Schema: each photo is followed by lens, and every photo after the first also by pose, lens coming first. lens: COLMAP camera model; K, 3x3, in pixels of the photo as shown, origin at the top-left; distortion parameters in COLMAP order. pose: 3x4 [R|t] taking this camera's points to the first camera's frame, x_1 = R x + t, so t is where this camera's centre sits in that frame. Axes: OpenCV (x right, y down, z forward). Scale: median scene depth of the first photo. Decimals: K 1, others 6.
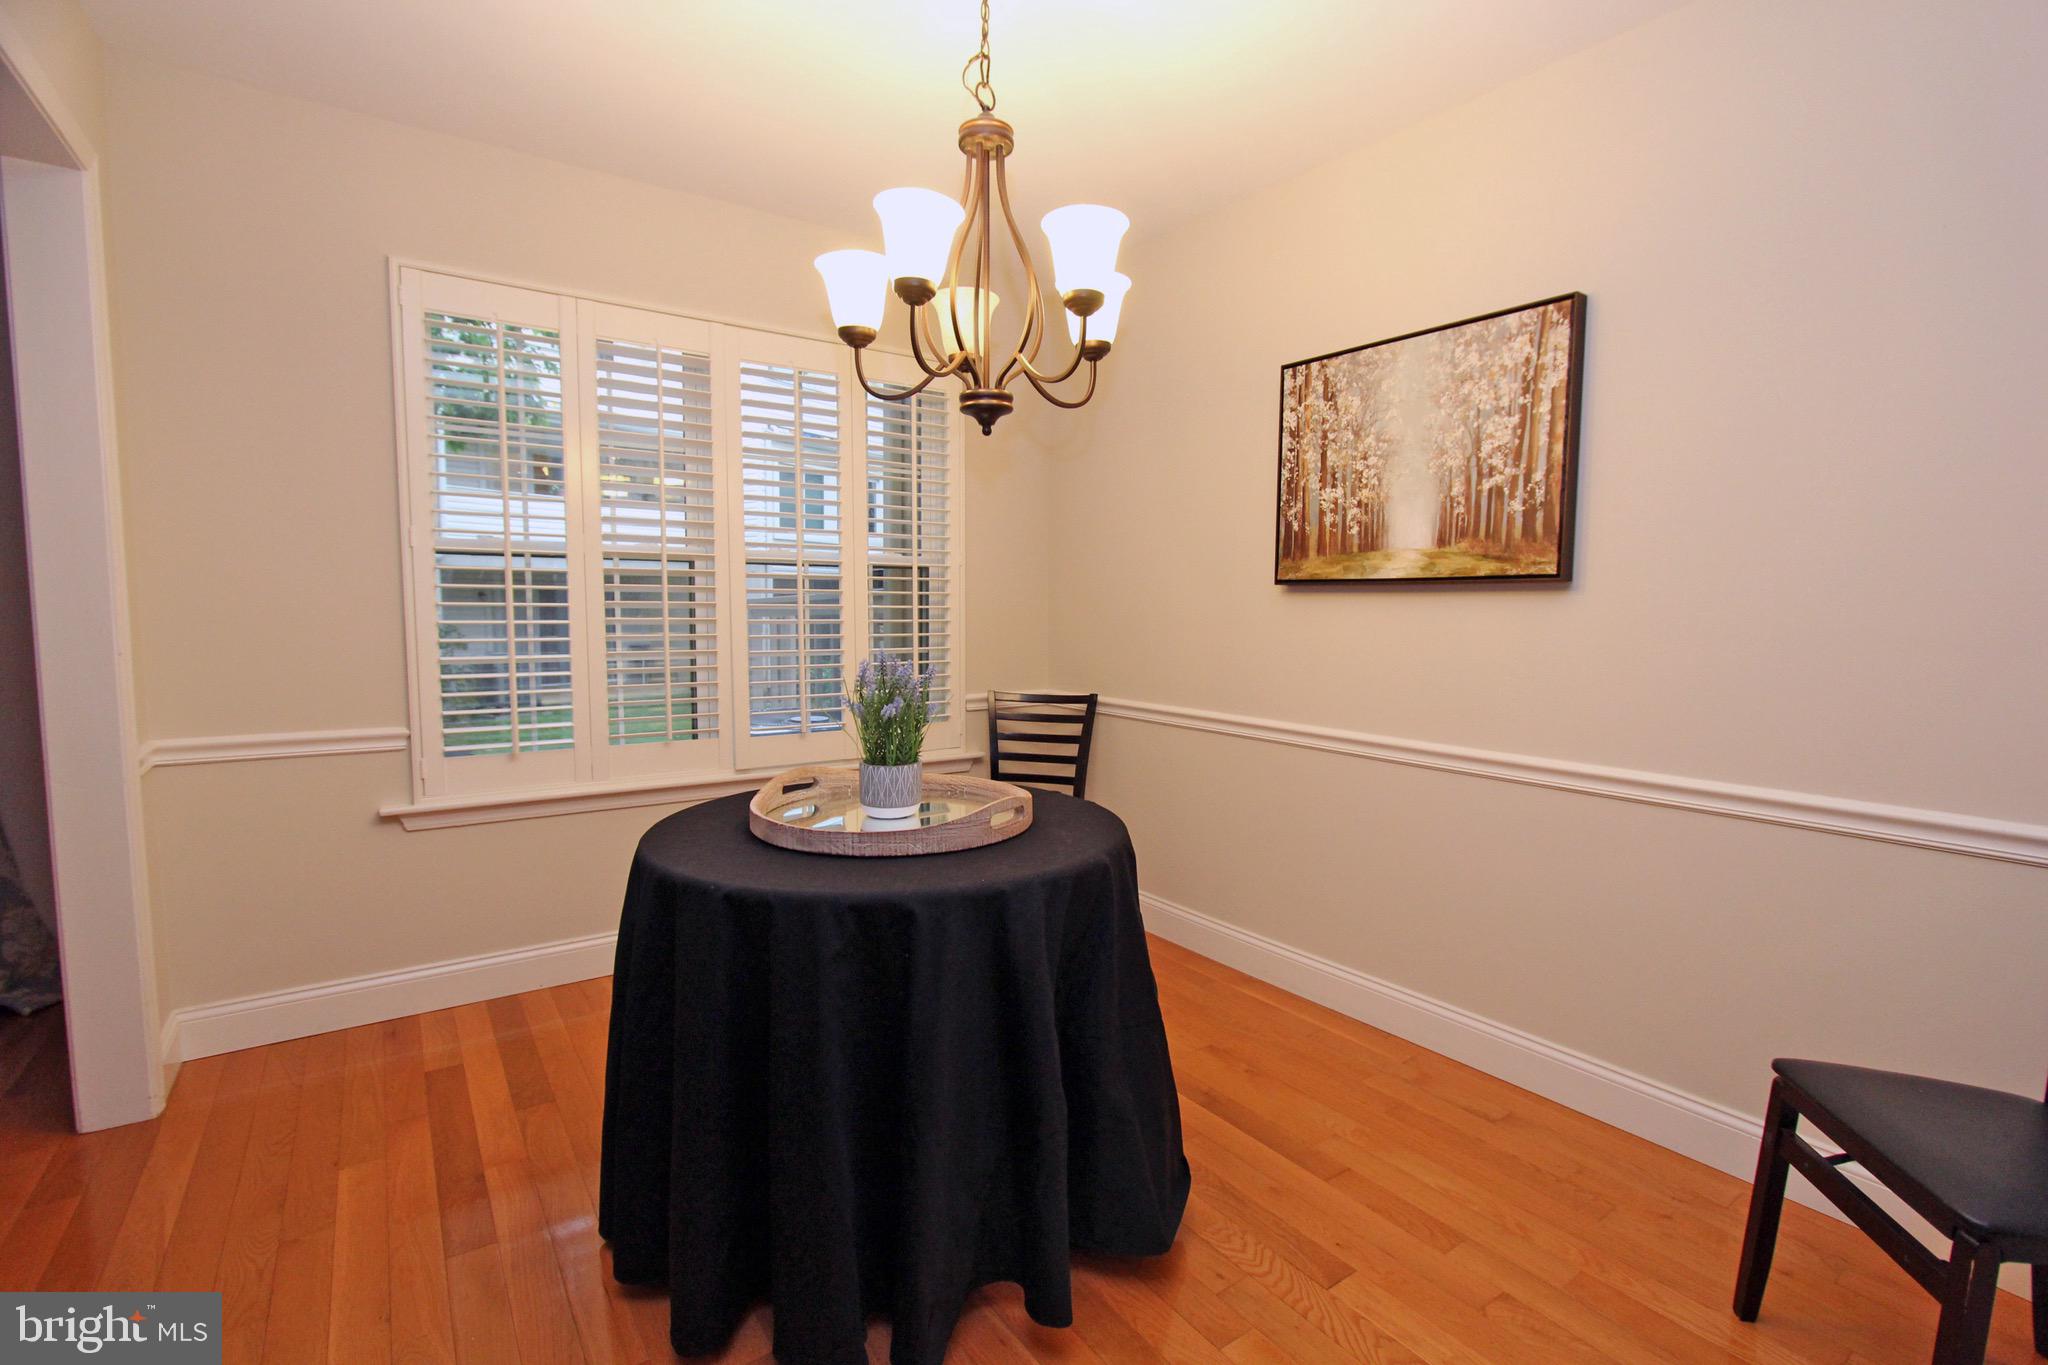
lens RADIAL K [[950.1, 0, 1042.3], [0, 950.1, 689.2], [0, 0, 1]] dist [-0.023189, 0.005793]
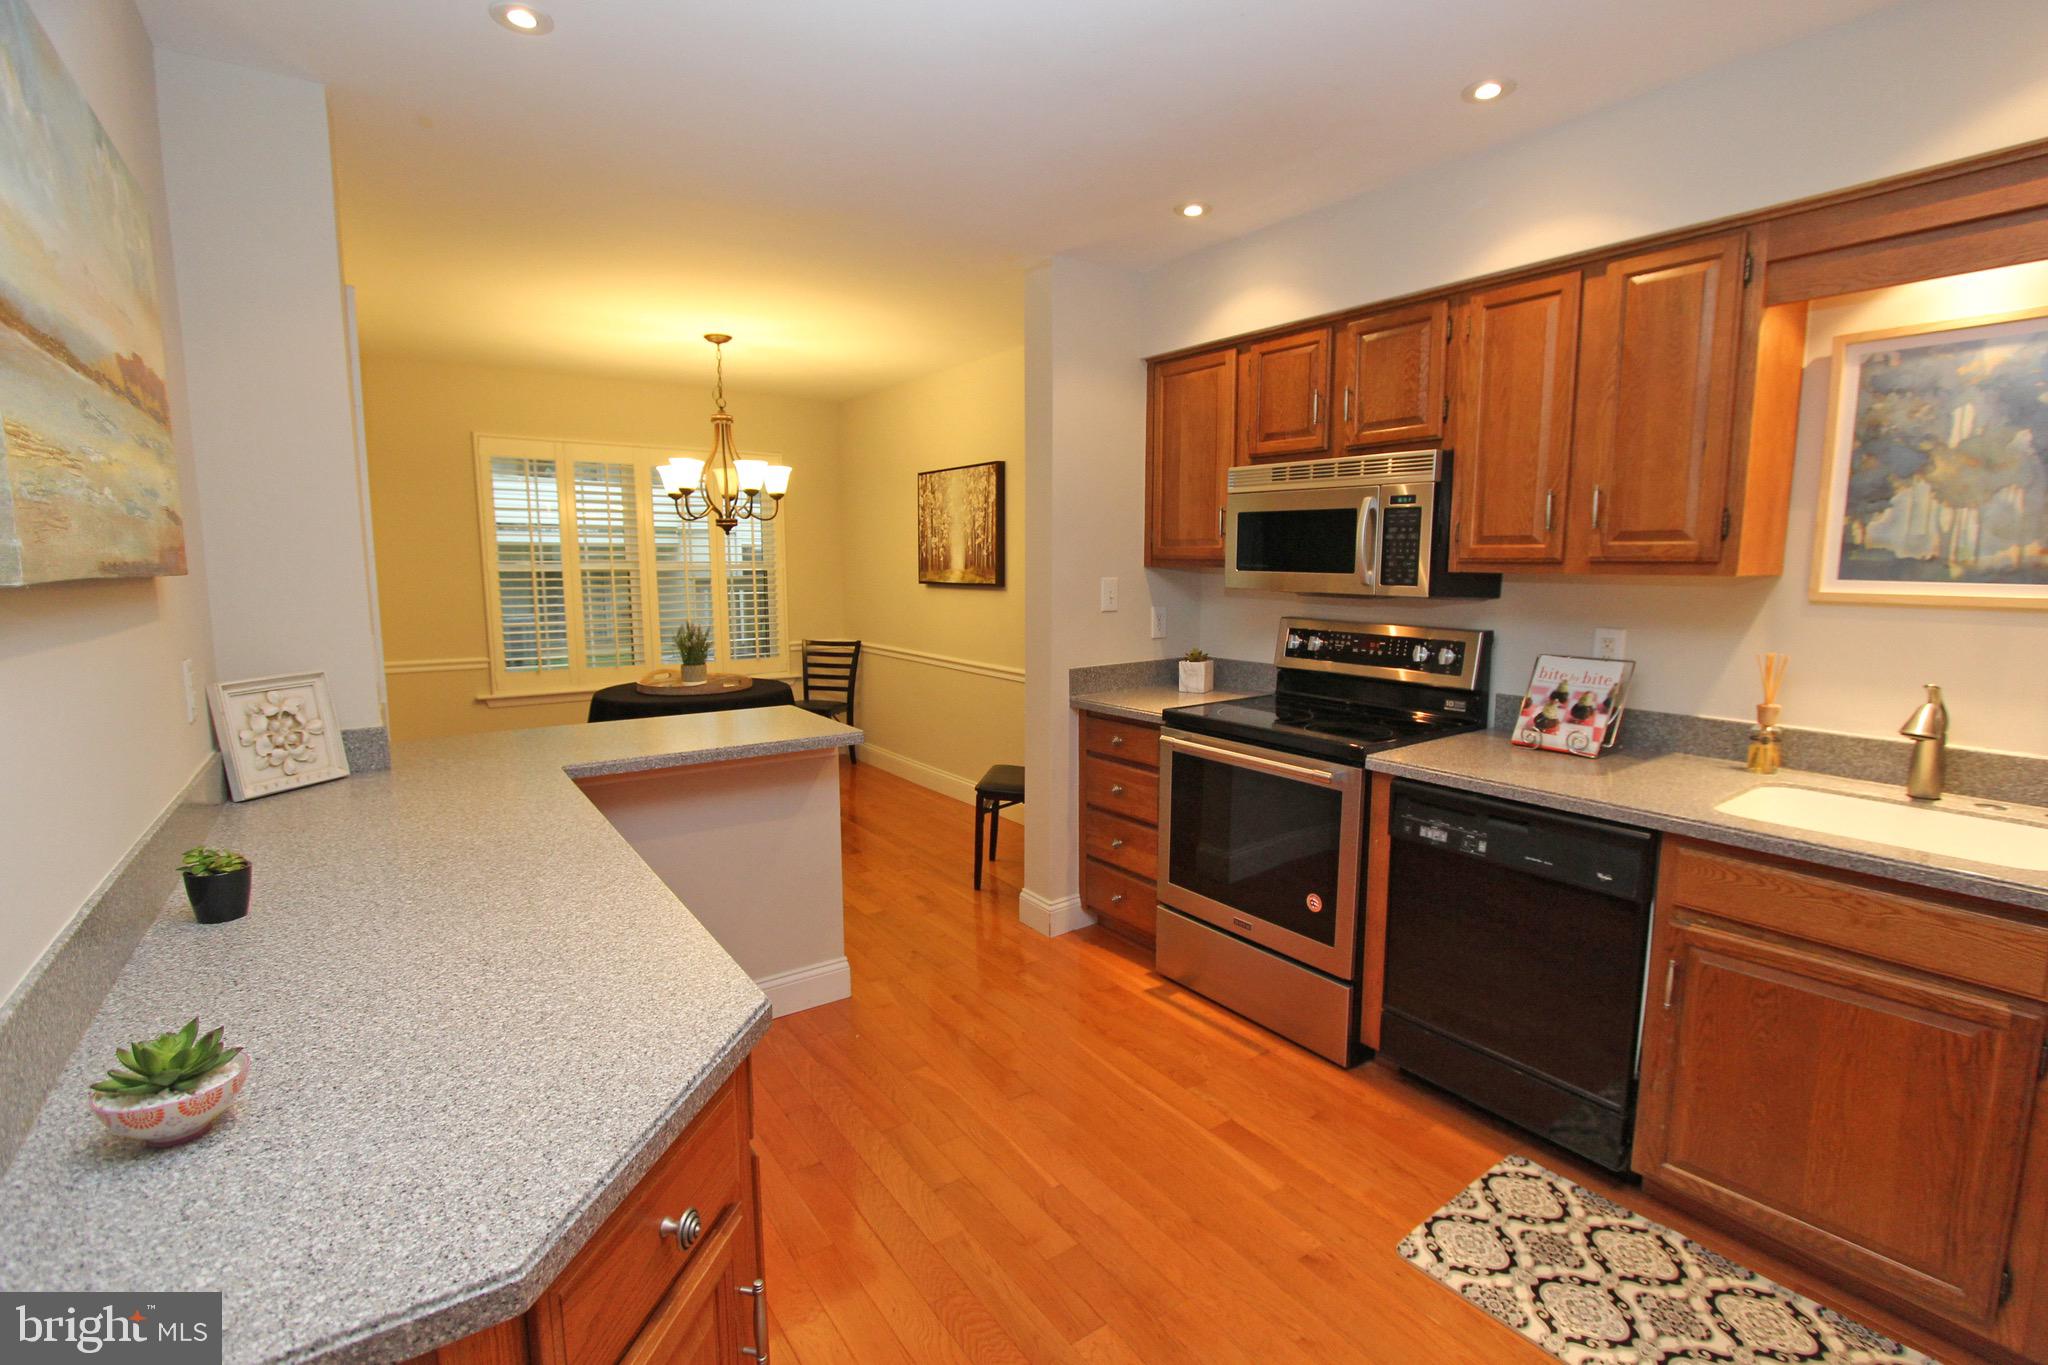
lens RADIAL K [[950.1, 0, 1042.3], [0, 950.1, 689.2], [0, 0, 1]] dist [-0.023189, 0.005793]
pose [[0.999976, -0.006631, -0.002210, 0.547222], [0.006725, 0.998940, 0.045539, 0.022946], [0.001905, -0.045552, 0.998960, -1.070242]]
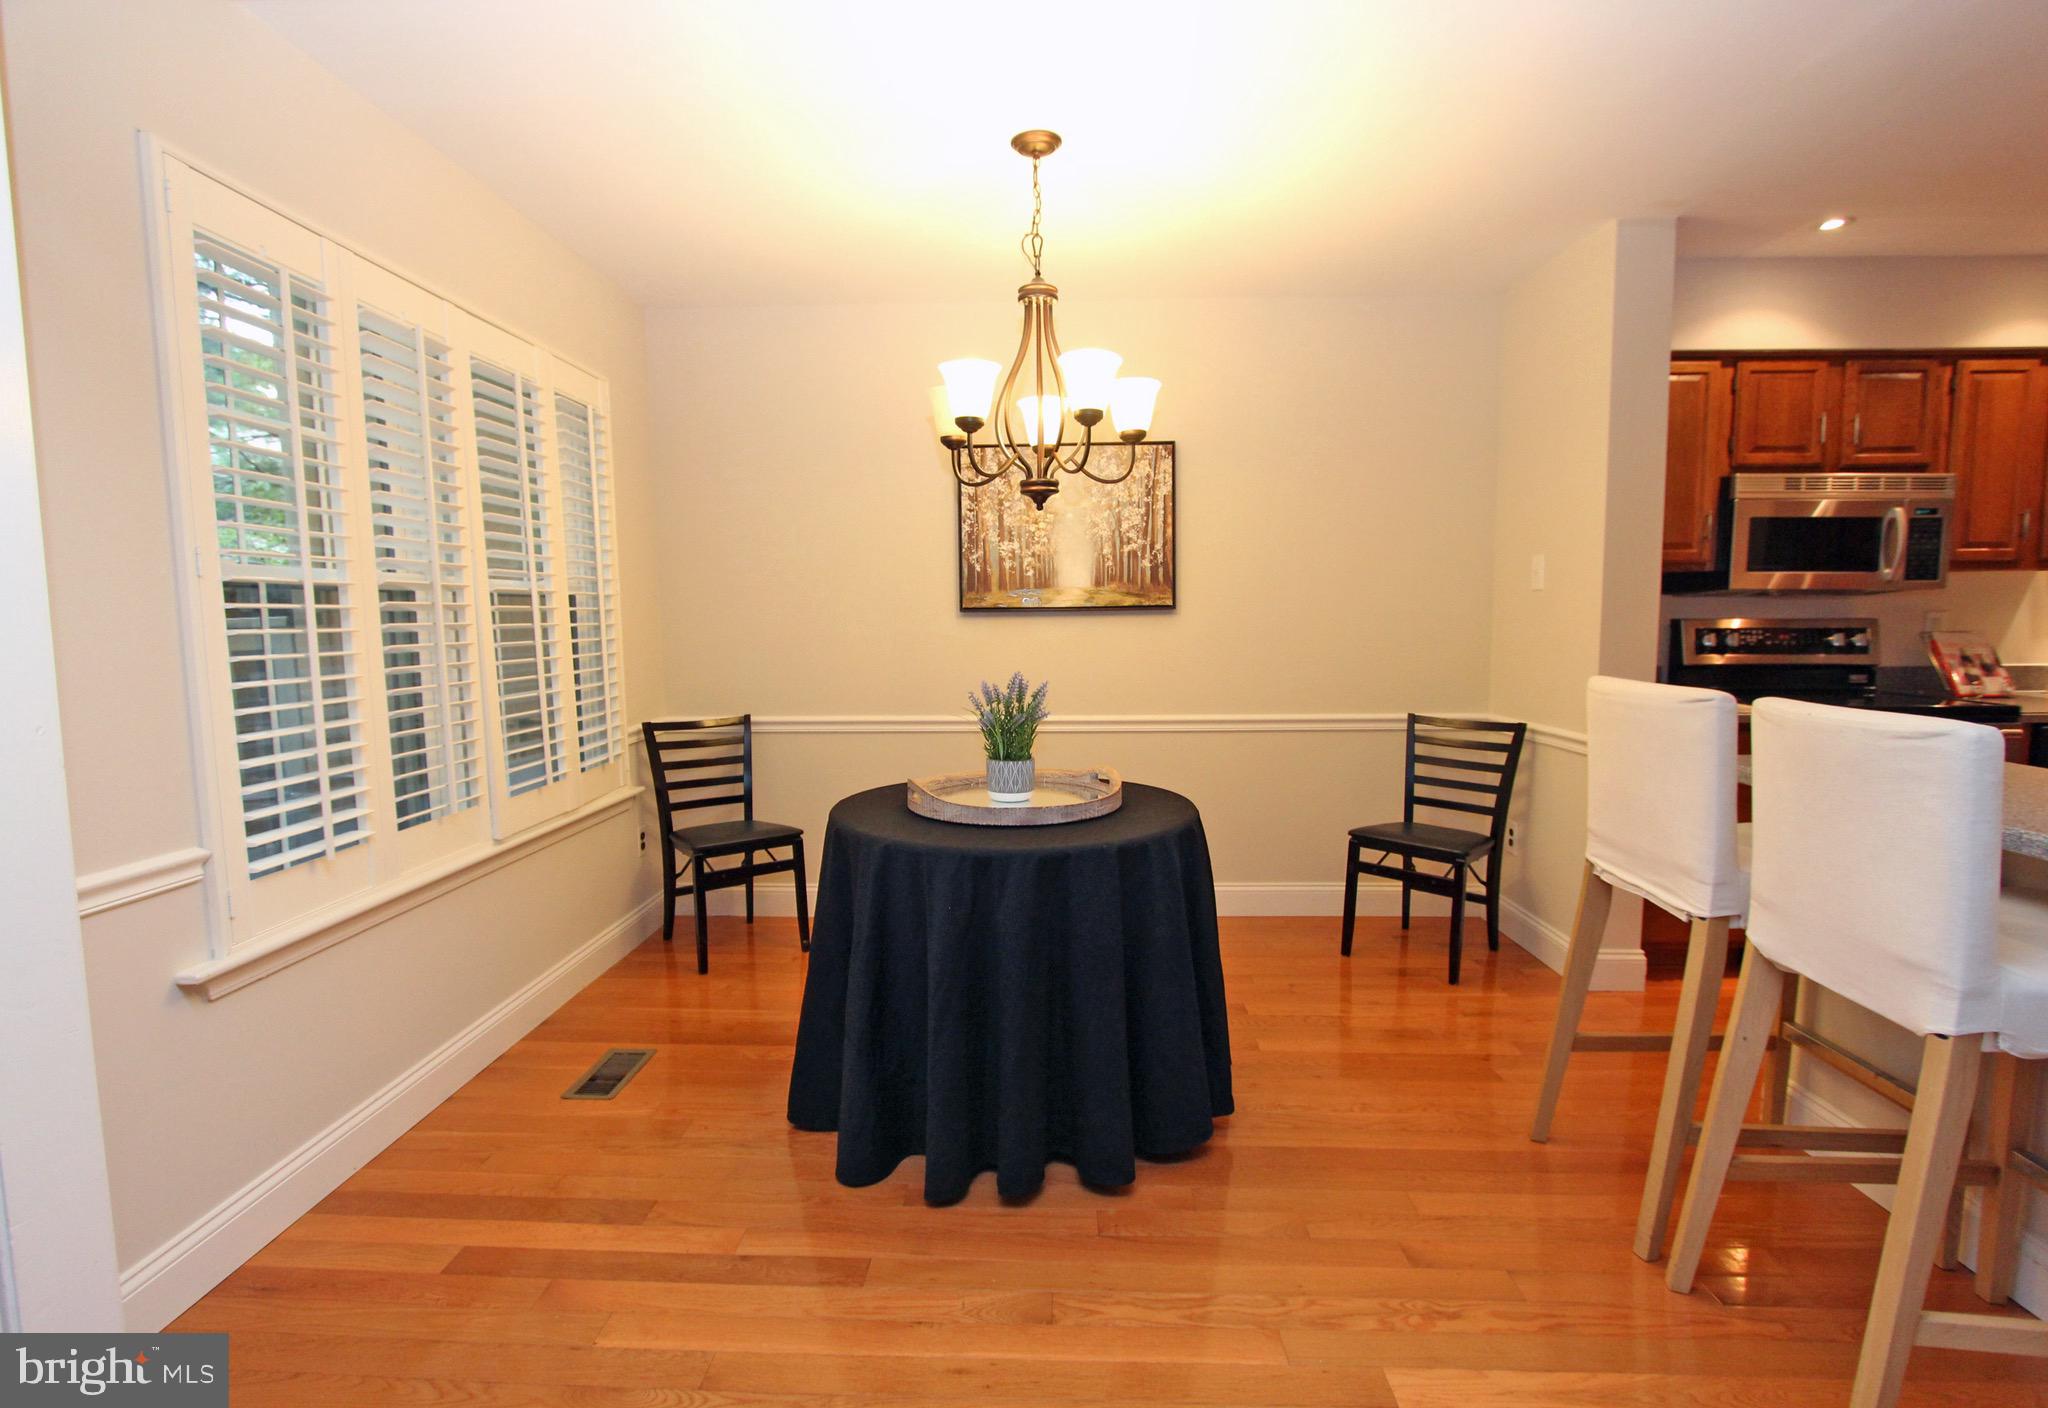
lens RADIAL K [[1006.9, 0, 1018.0], [0, 1006.9, 705.5], [0, 0, 1]] dist [-0.001628, -0.001212]
pose [[0.605106, -0.090126, 0.791027, -0.888155], [0.087788, 0.995066, 0.046219, -0.041325], [-0.791290, 0.041476, 0.610033, 0.100804]]
